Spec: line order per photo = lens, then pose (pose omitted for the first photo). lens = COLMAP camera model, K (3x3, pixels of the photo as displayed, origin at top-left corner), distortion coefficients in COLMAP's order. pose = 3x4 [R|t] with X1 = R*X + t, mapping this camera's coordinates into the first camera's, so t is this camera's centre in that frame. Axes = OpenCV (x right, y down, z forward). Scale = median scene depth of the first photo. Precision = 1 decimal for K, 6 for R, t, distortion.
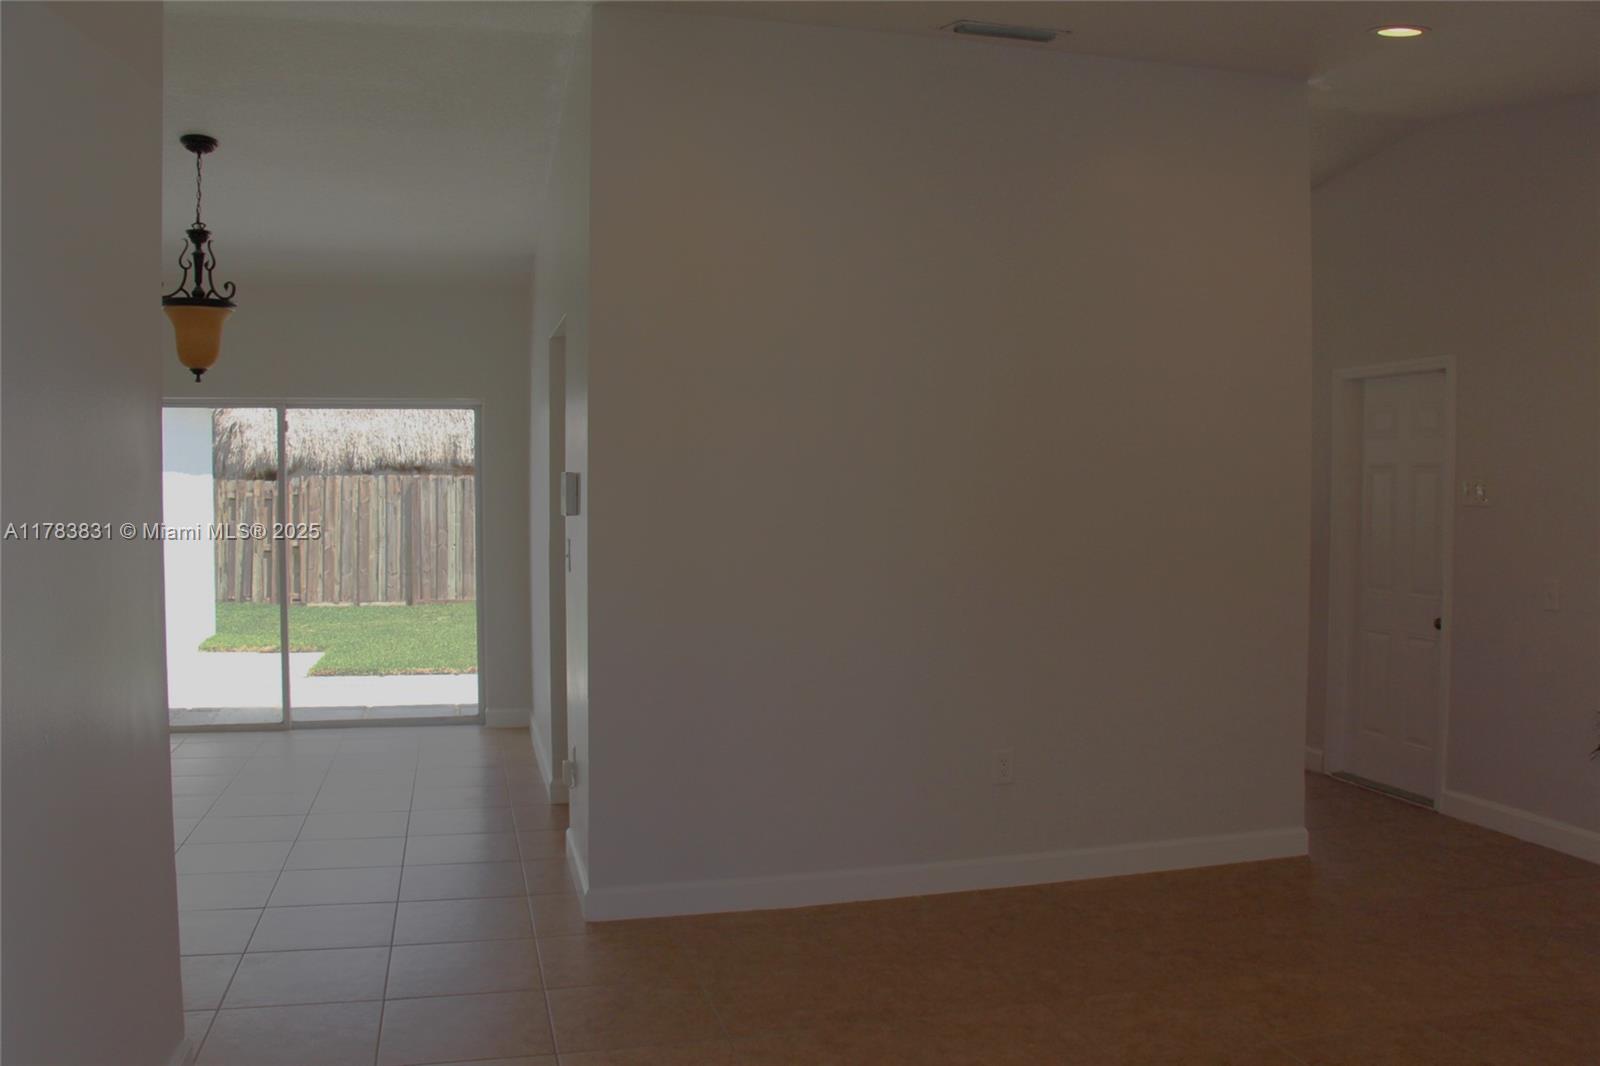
lens RADIAL K [[1309.4, 0, 796.3], [0, 1309.4, 538.5], [0, 0, 1]] dist [-0.193372, 0.161052]
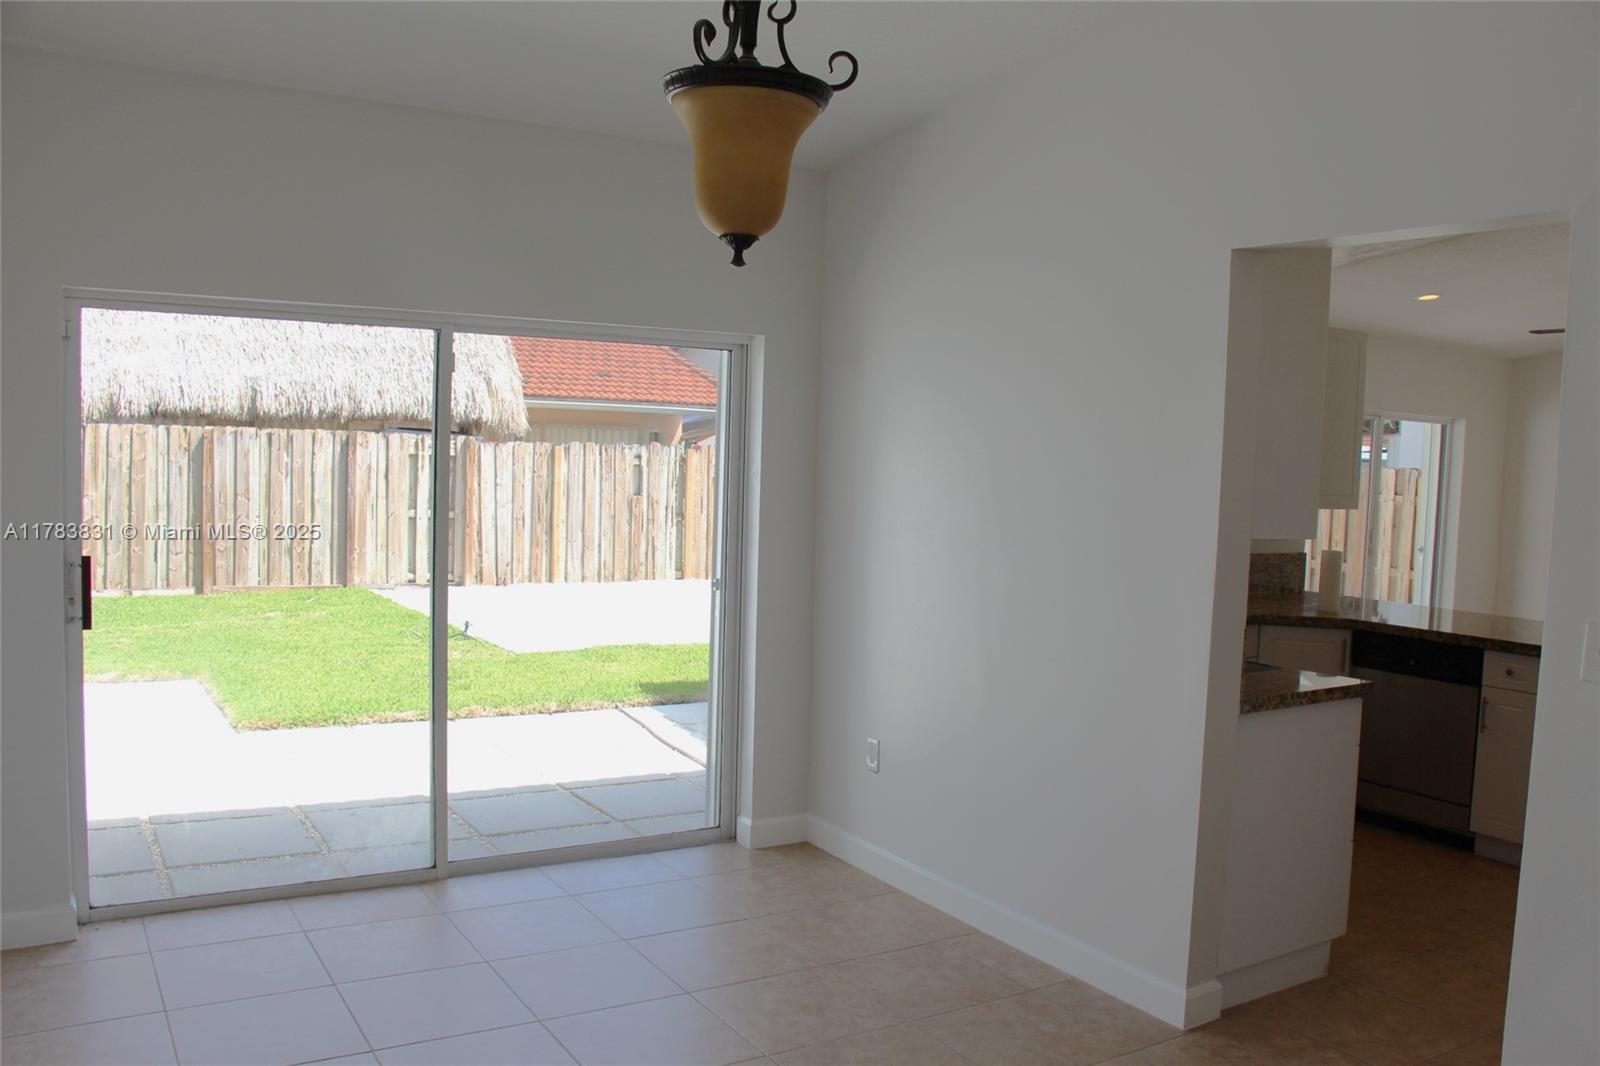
lens RADIAL K [[1309.4, 0, 796.3], [0, 1309.4, 538.5], [0, 0, 1]] dist [-0.193372, 0.161052]
pose [[0.956383, 0.012009, 0.291867, -0.178363], [-0.021777, 0.999305, 0.030239, -0.012445], [-0.291301, -0.035276, 0.955981, 0.166204]]
